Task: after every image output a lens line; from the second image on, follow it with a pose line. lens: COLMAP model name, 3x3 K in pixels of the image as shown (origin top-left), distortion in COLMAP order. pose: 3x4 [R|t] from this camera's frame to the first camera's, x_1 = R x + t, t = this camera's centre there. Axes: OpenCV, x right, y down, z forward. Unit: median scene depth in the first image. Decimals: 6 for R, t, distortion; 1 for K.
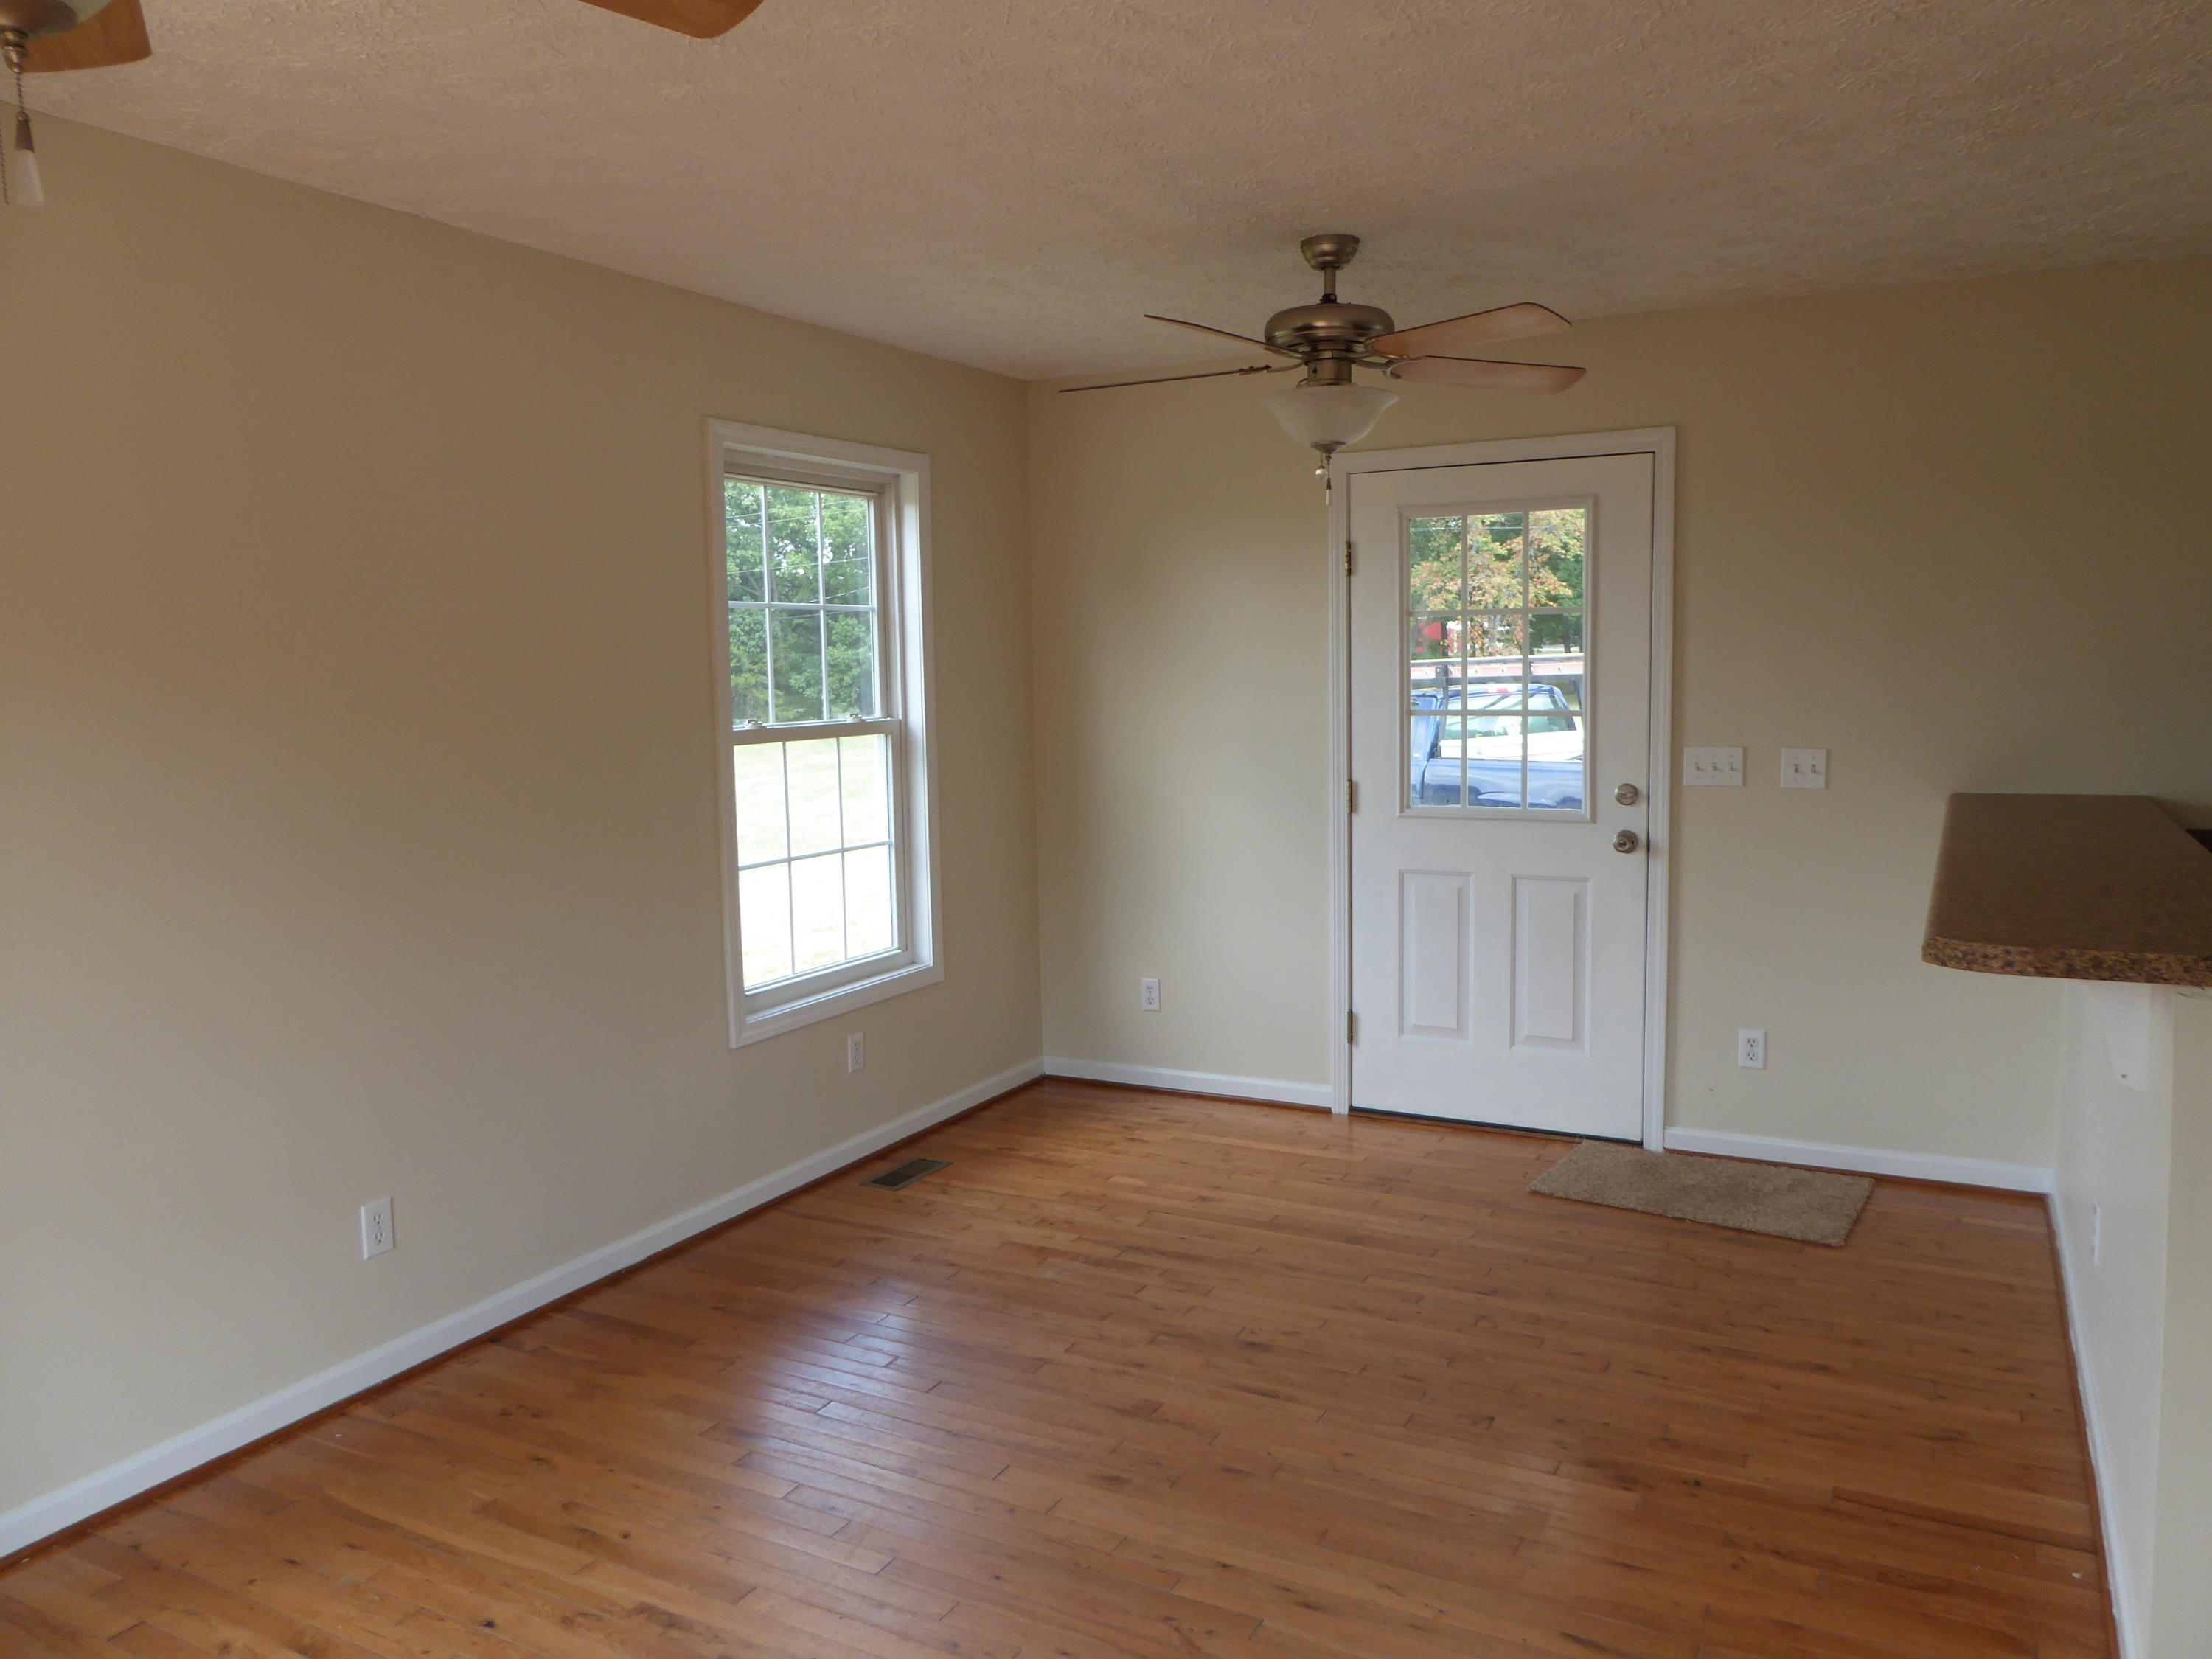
lens RADIAL K [[1581.2, 0, 1114.5], [0, 1581.2, 818.7], [0, 0, 1]] dist [-0.029452, -0.000915]
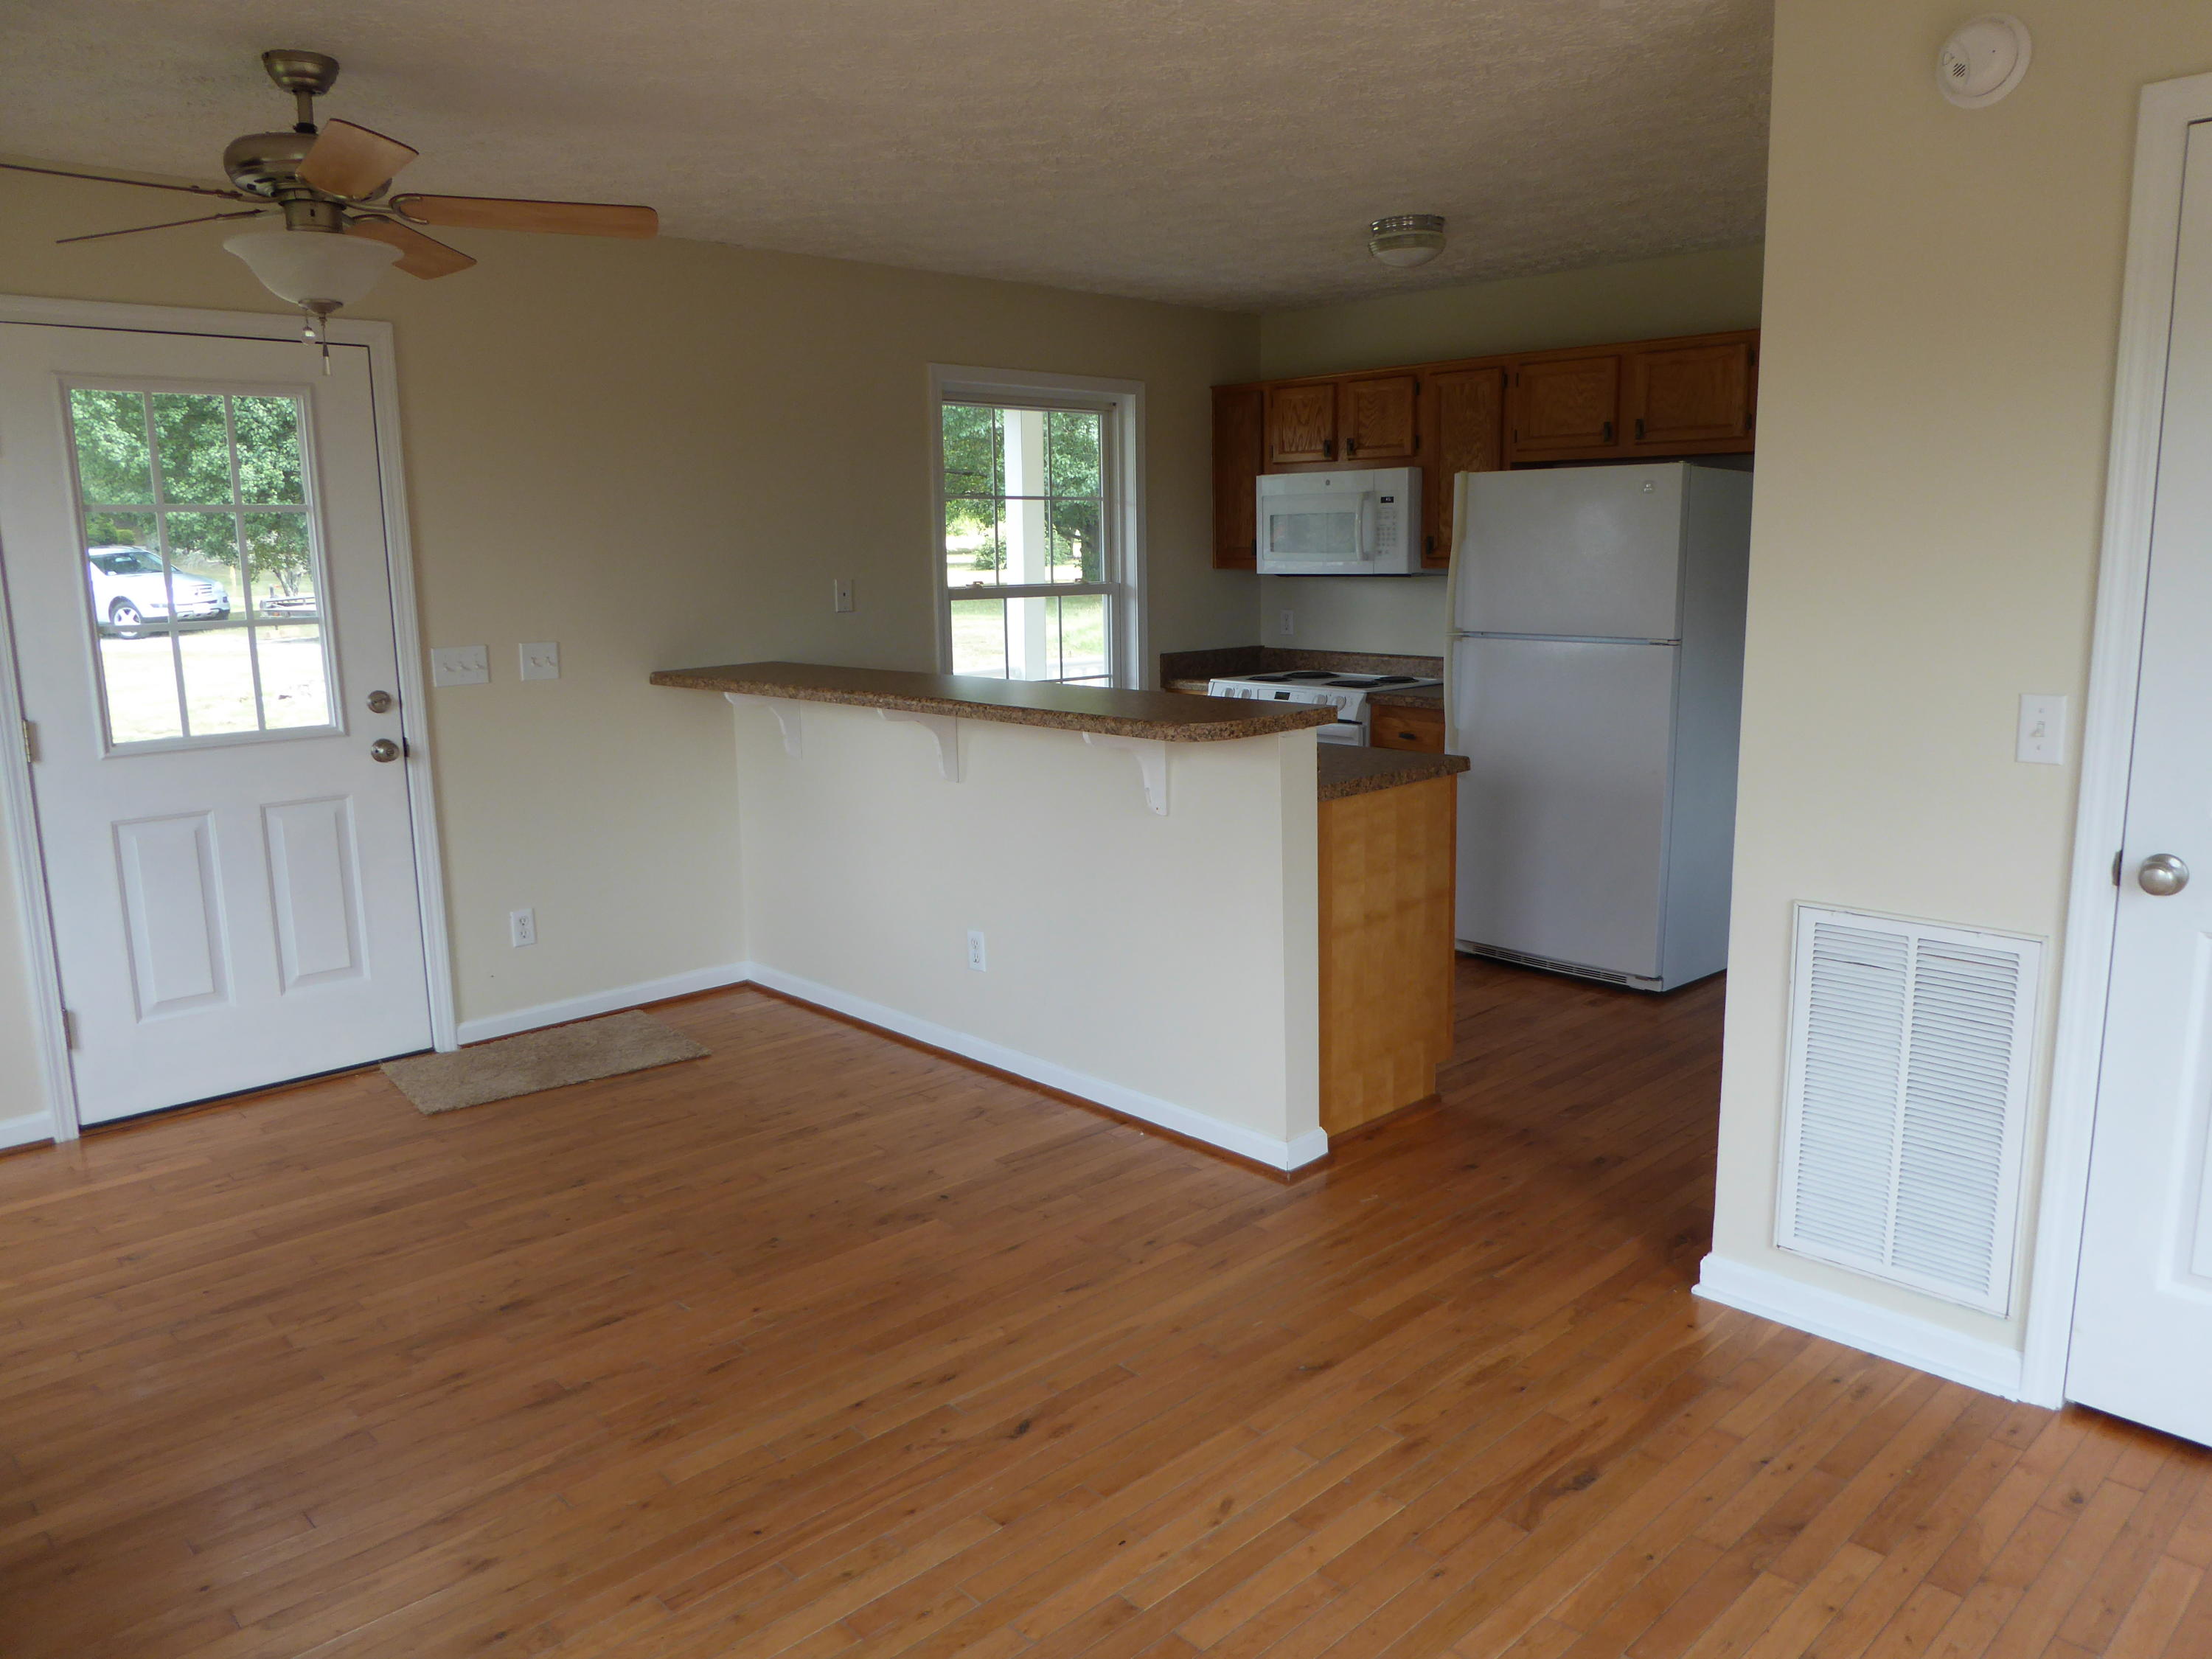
lens RADIAL K [[1593.3, 0, 1129.7], [0, 1593.3, 819.2], [0, 0, 1]] dist [-0.060403, 0.058593]
pose [[0.300797, -0.149879, 0.941837, -0.478075], [0.105965, 0.986711, 0.123177, -0.015016], [-0.947783, 0.062750, 0.312682, 0.272865]]
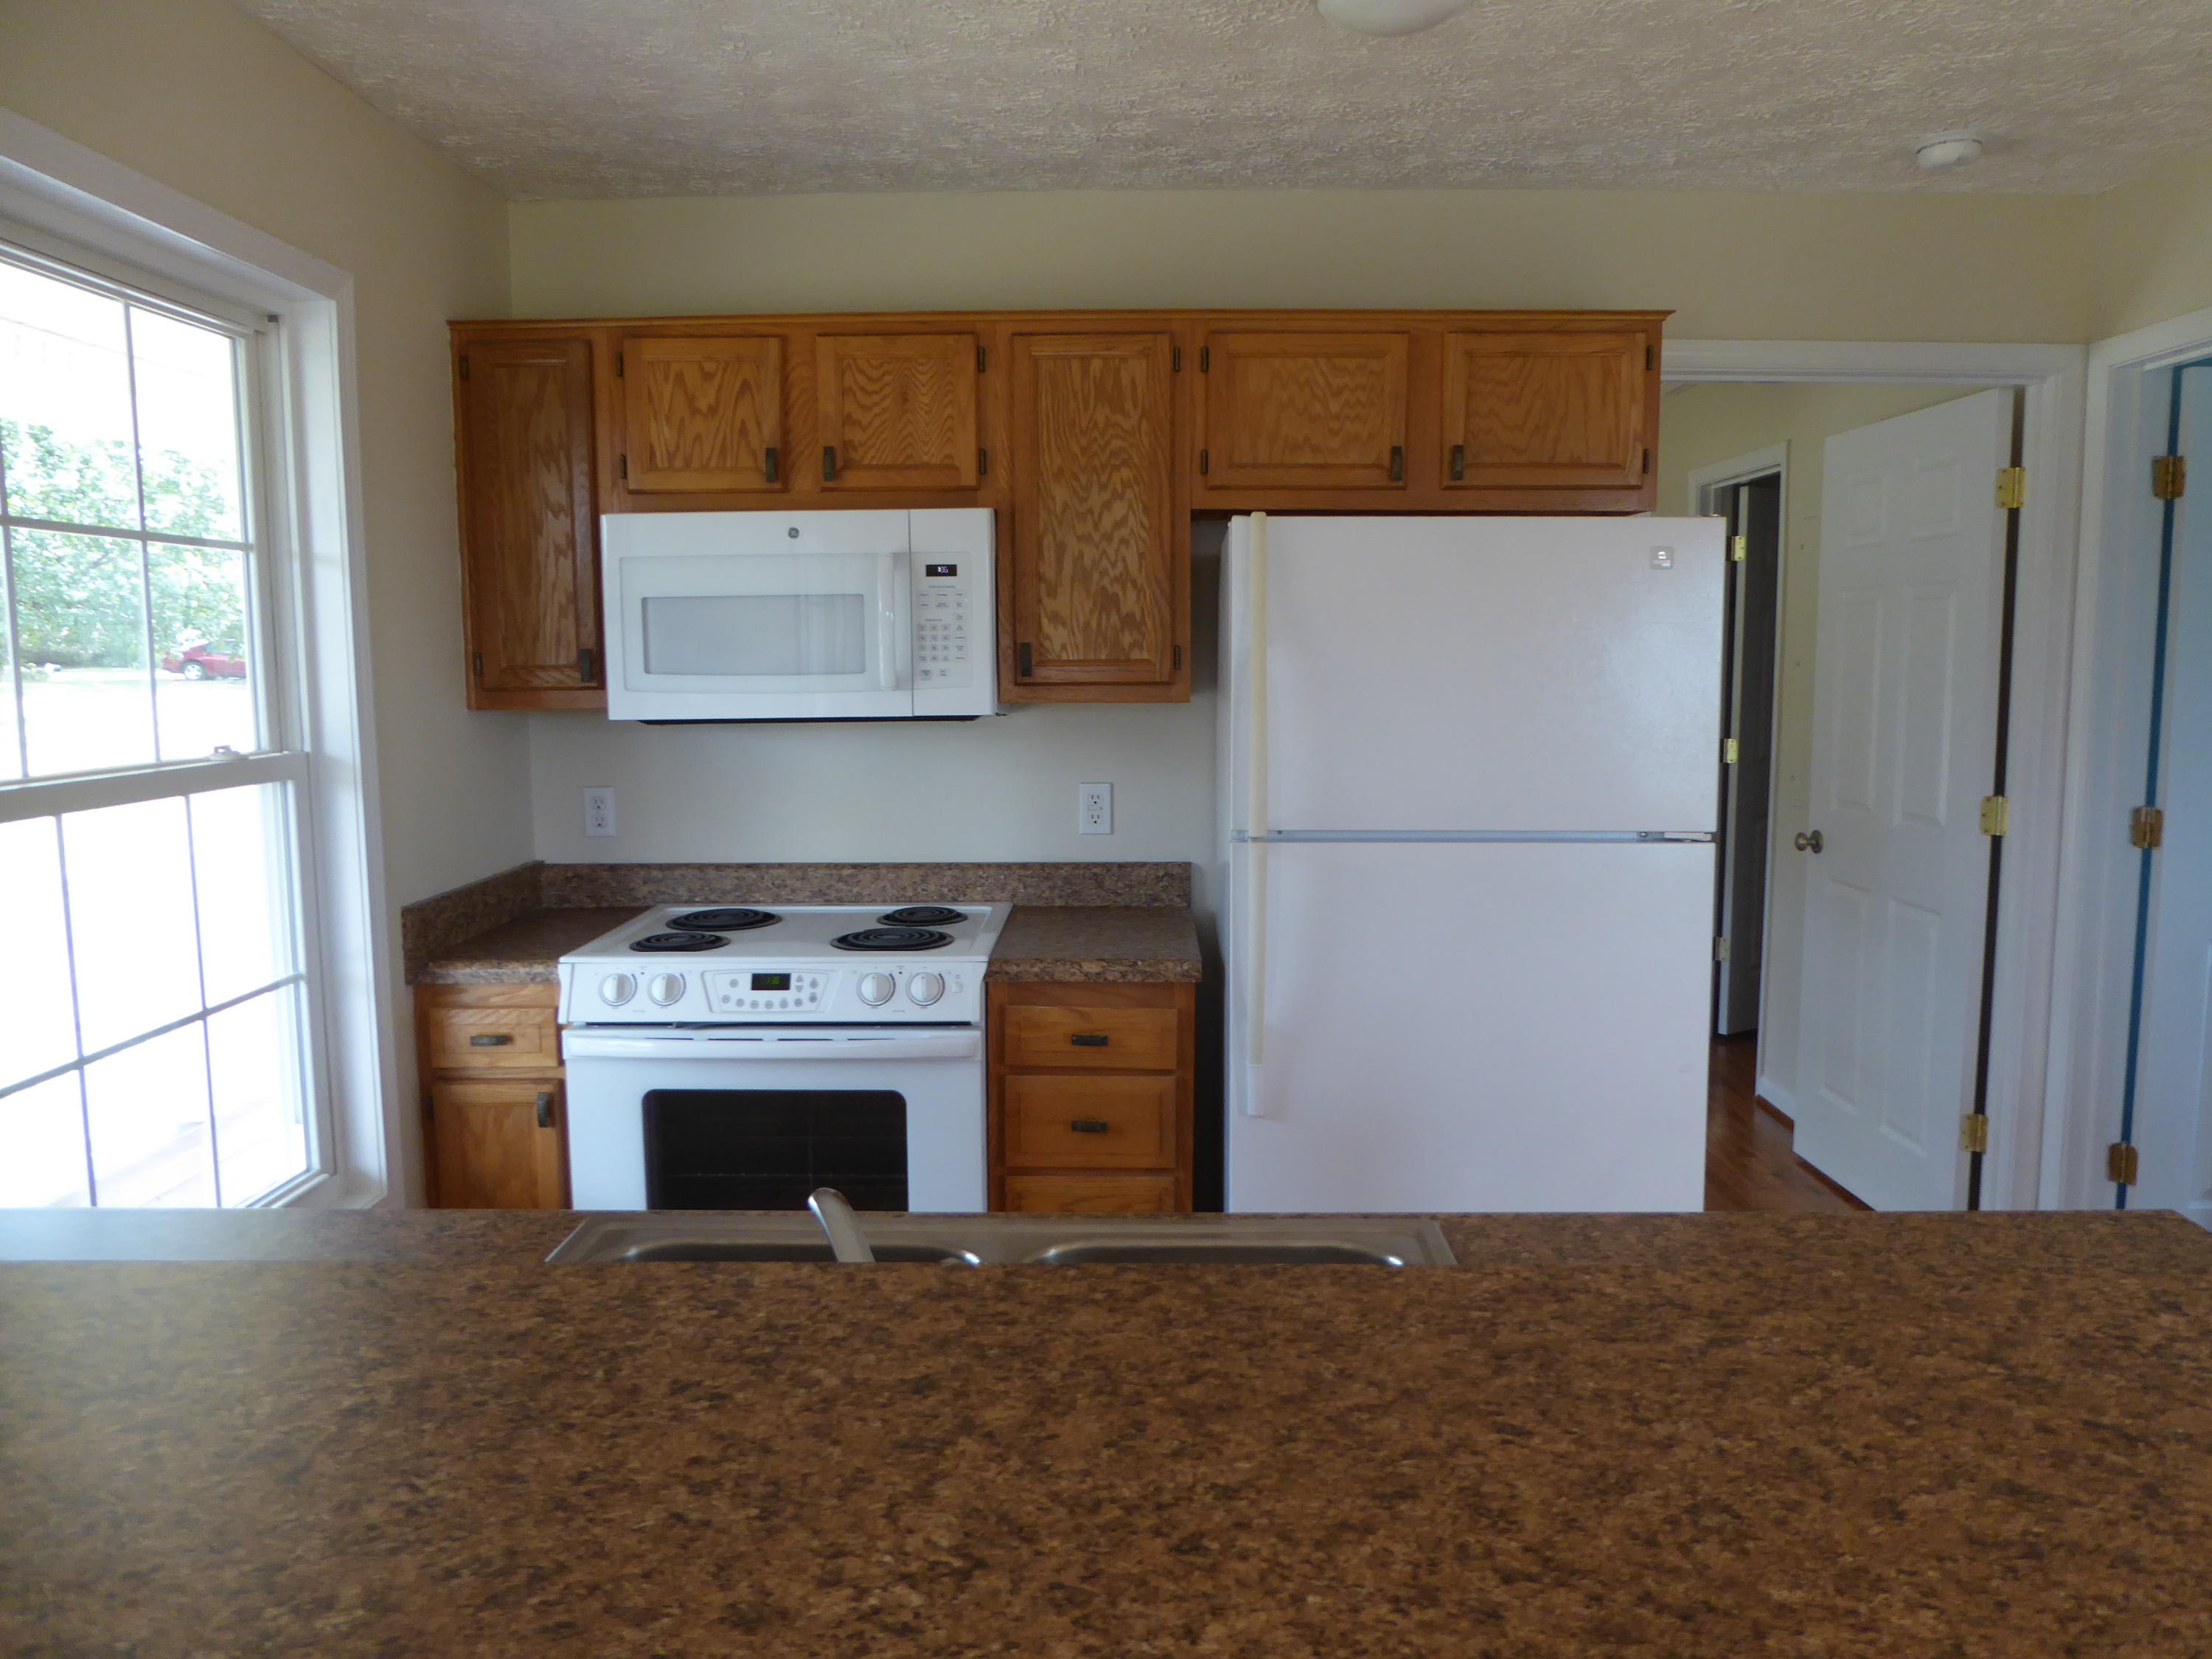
lens RADIAL K [[1573.3, 0, 1106.0], [0, 1573.3, 829.5], [0, 0, 1]] dist [-0.062697, 0.044085]
pose [[-0.463354, -0.082413, 0.882333, 0.263219], [0.101002, 0.984267, 0.144975, -0.074742], [-0.880399, 0.156292, -0.447740, 0.728586]]
